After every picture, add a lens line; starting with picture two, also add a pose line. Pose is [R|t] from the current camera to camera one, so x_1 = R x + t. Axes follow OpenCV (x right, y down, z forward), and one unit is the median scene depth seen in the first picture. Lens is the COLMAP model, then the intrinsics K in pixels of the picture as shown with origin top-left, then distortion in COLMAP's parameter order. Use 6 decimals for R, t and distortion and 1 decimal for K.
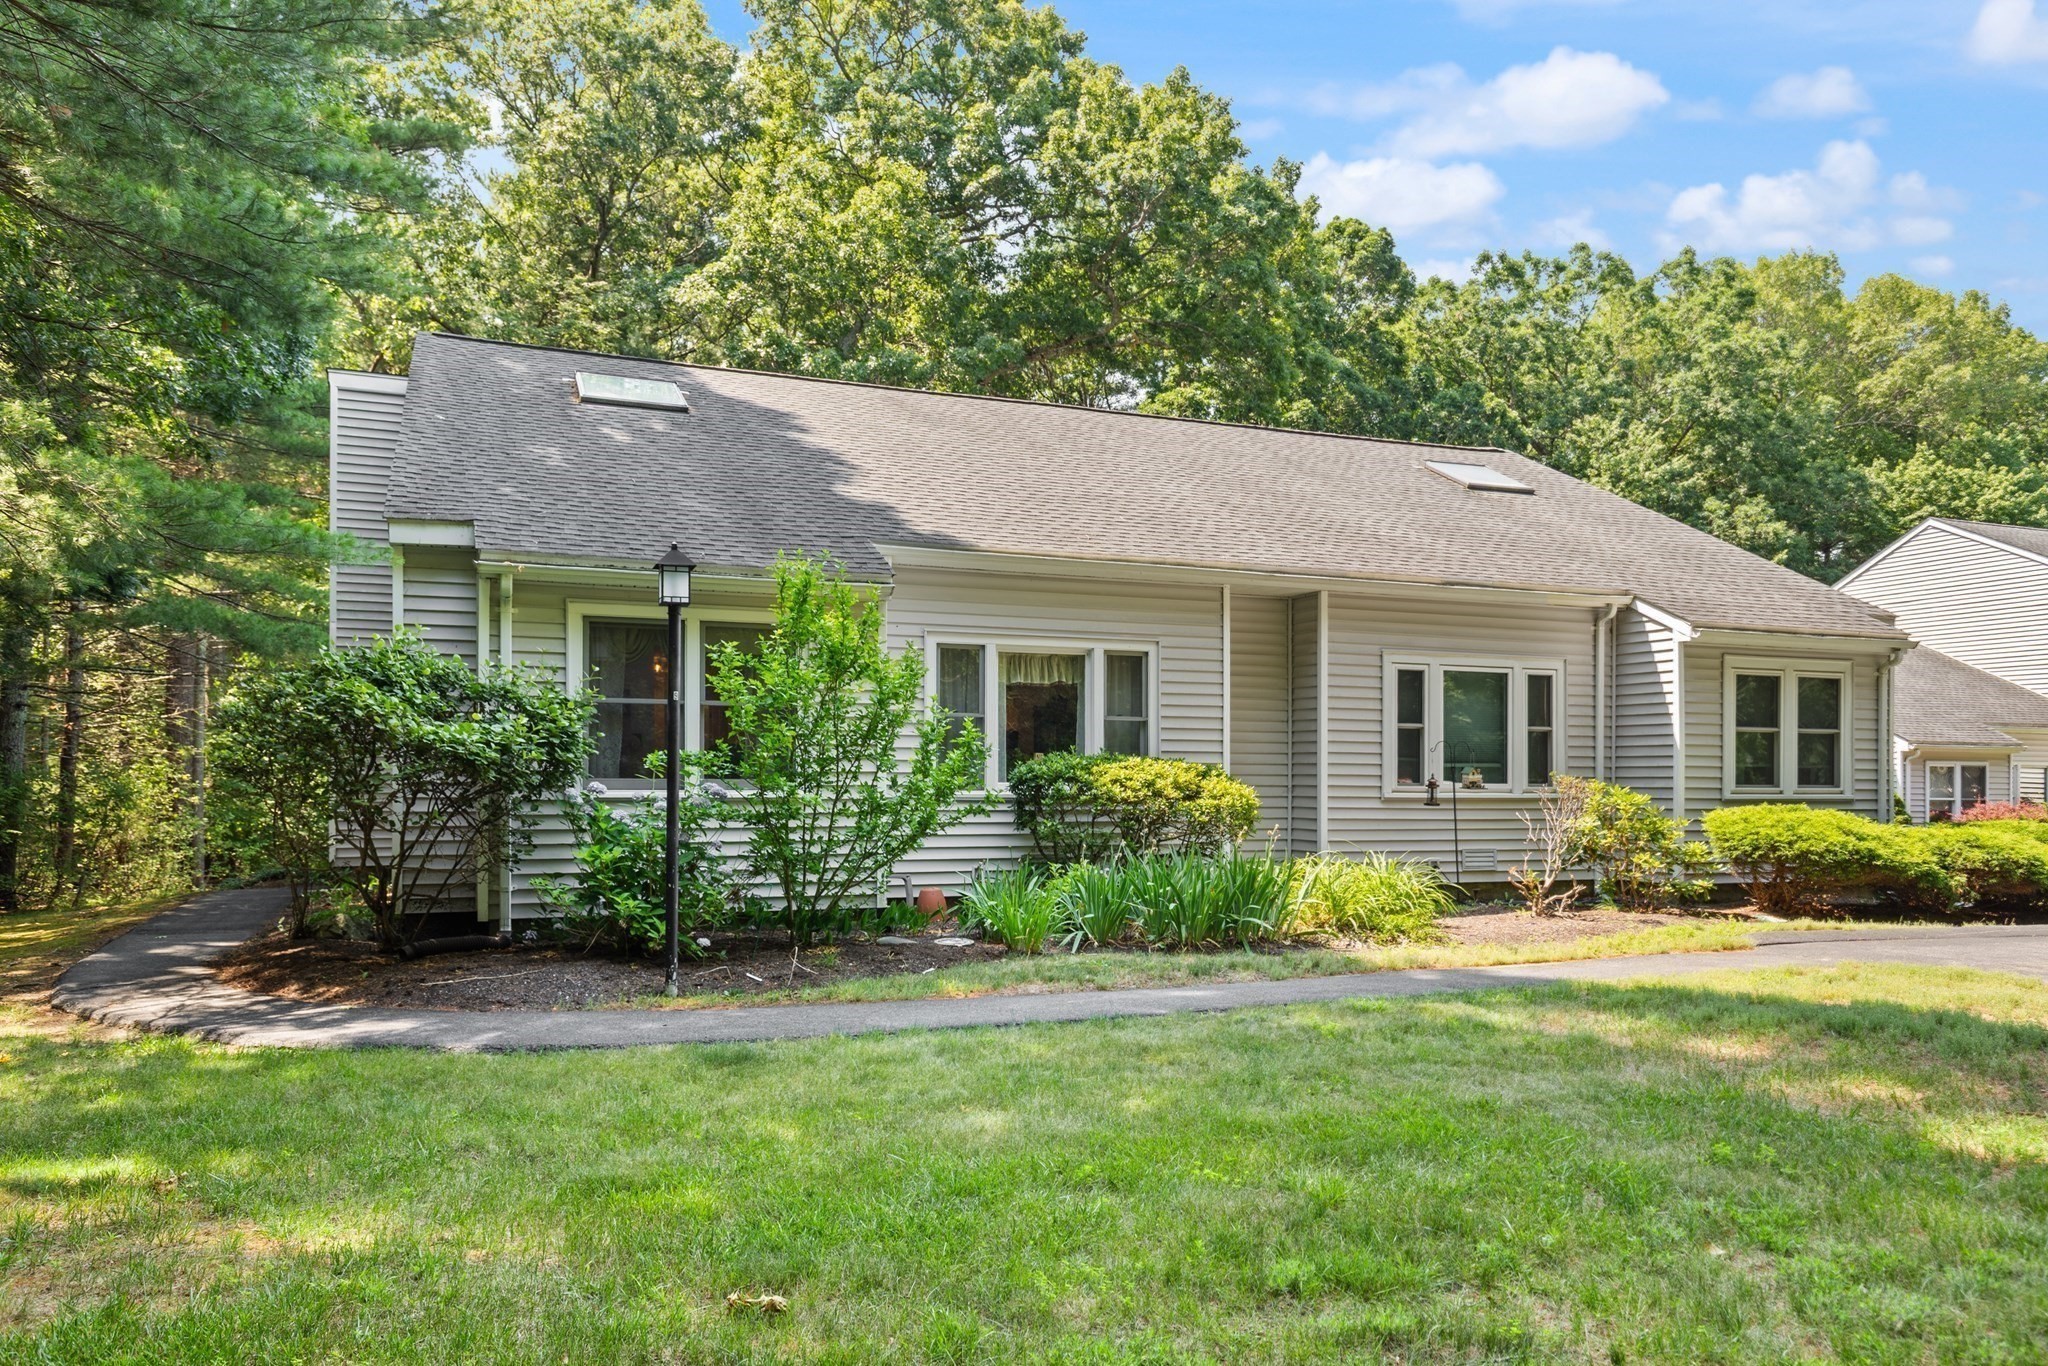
lens RADIAL K [[1441.7, 0, 1026.0], [0, 1441.7, 790.5], [0, 0, 1]] dist [0.006098, 0.001195]
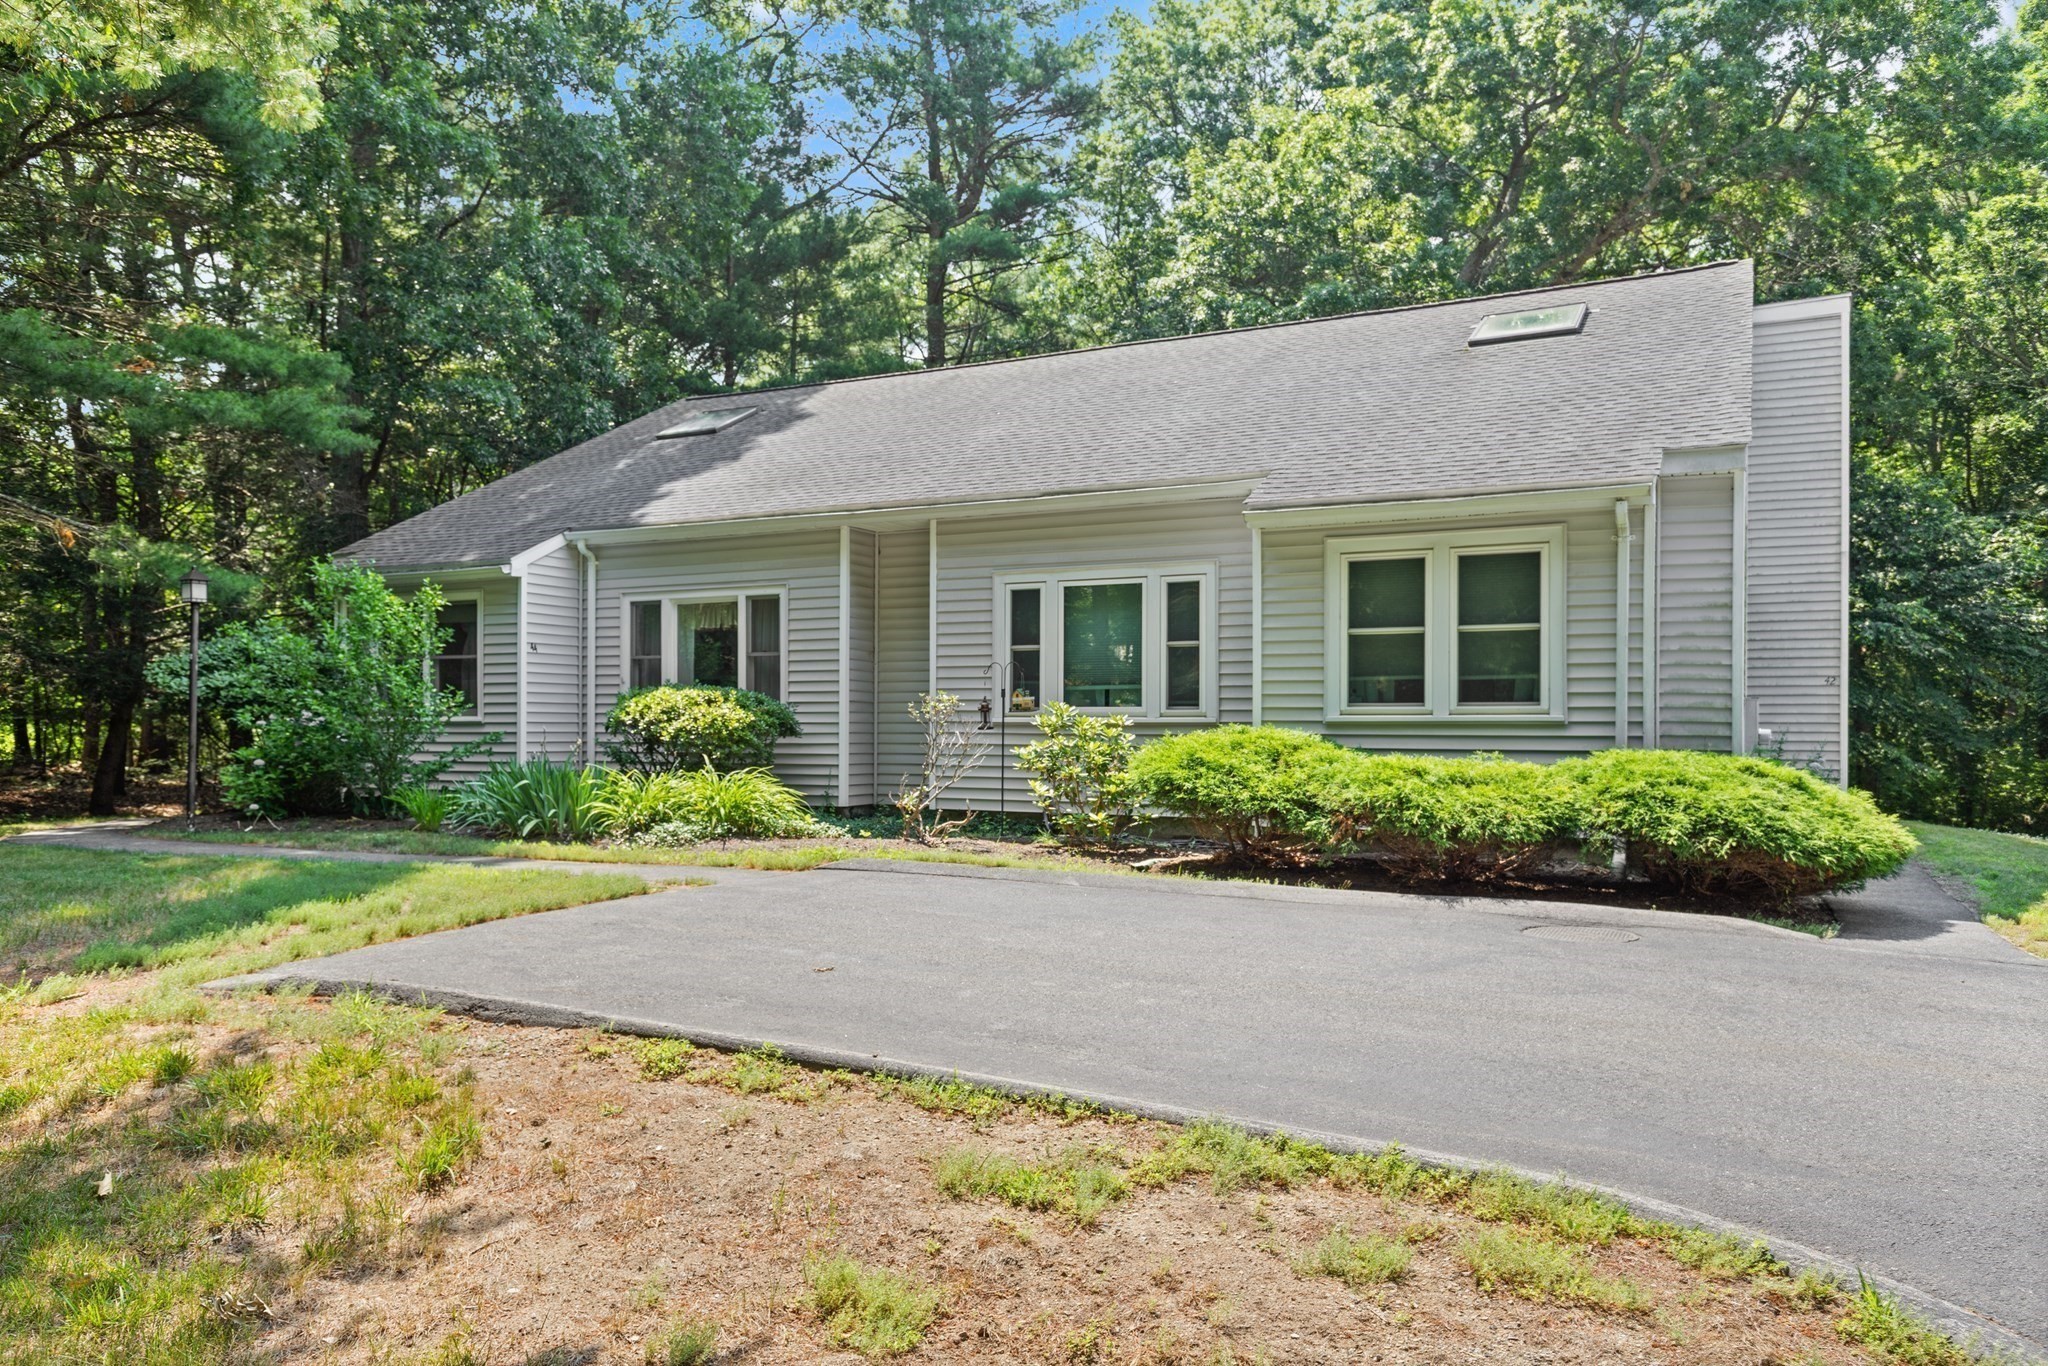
lens RADIAL K [[1451.8, 0, 1025.2], [0, 1451.8, 731.3], [0, 0, 1]] dist [0.006320, 0.000636]
pose [[0.667236, -0.004712, -0.744832, 0.949711], [-0.002691, 0.999958, -0.008737, 0.018154], [0.744842, 0.007835, 0.667195, 0.347225]]
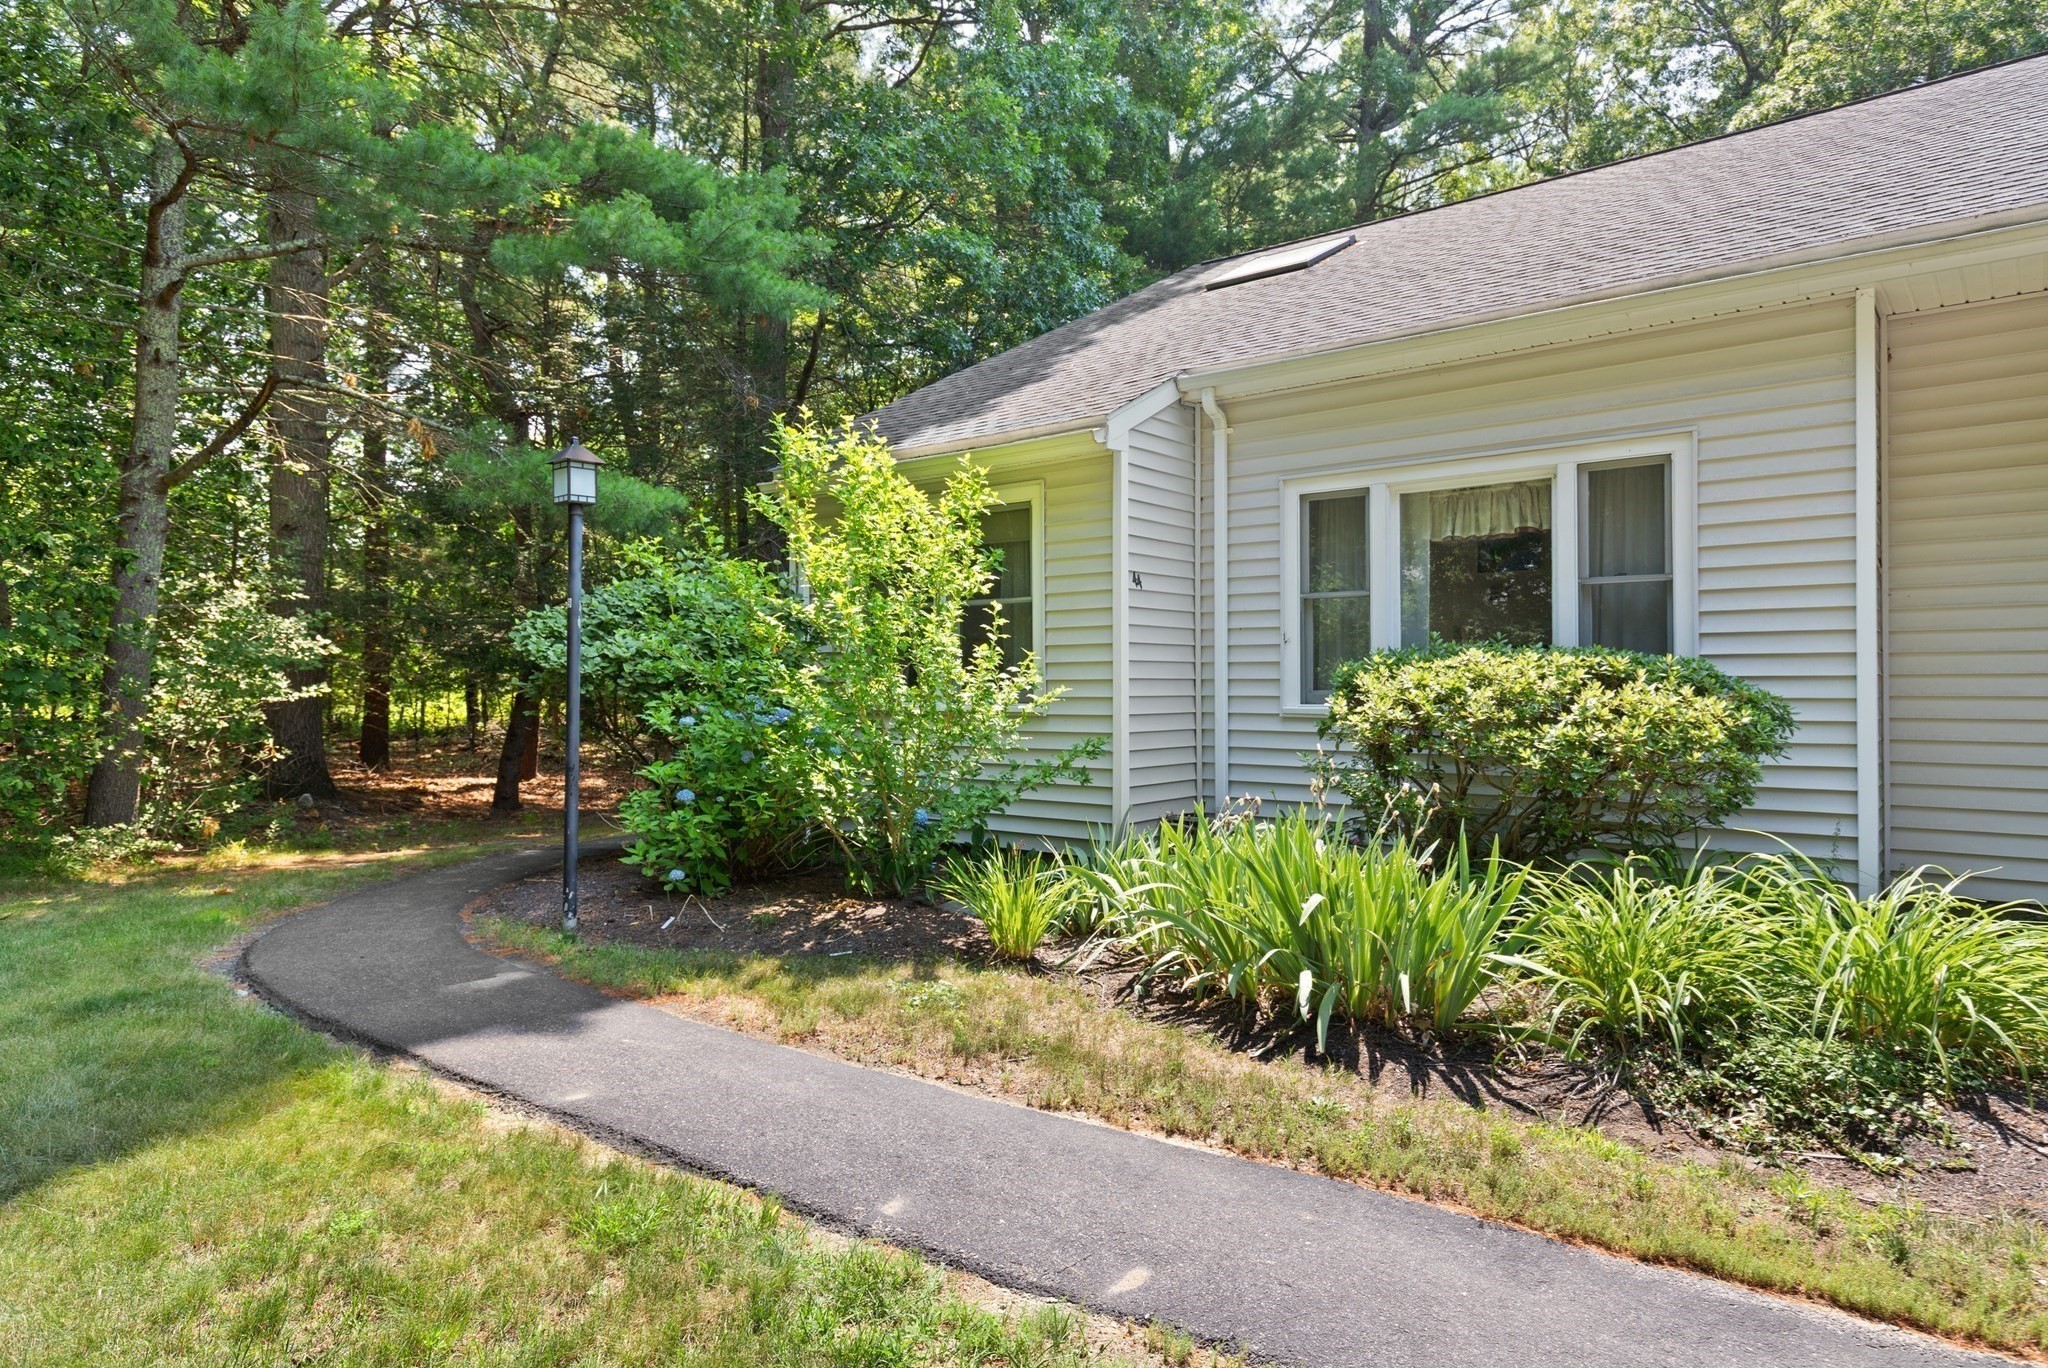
lens RADIAL K [[1223.3, 0, 1024.0], [0, 1223.3, 684.0], [0, 0, 1]] dist [0.003362, 0.000892]
pose [[0.500245, -0.009382, -0.865833, 0.325541], [0.001196, 0.999948, -0.010145, -0.004339], [0.865883, 0.004039, 0.500230, 0.499931]]
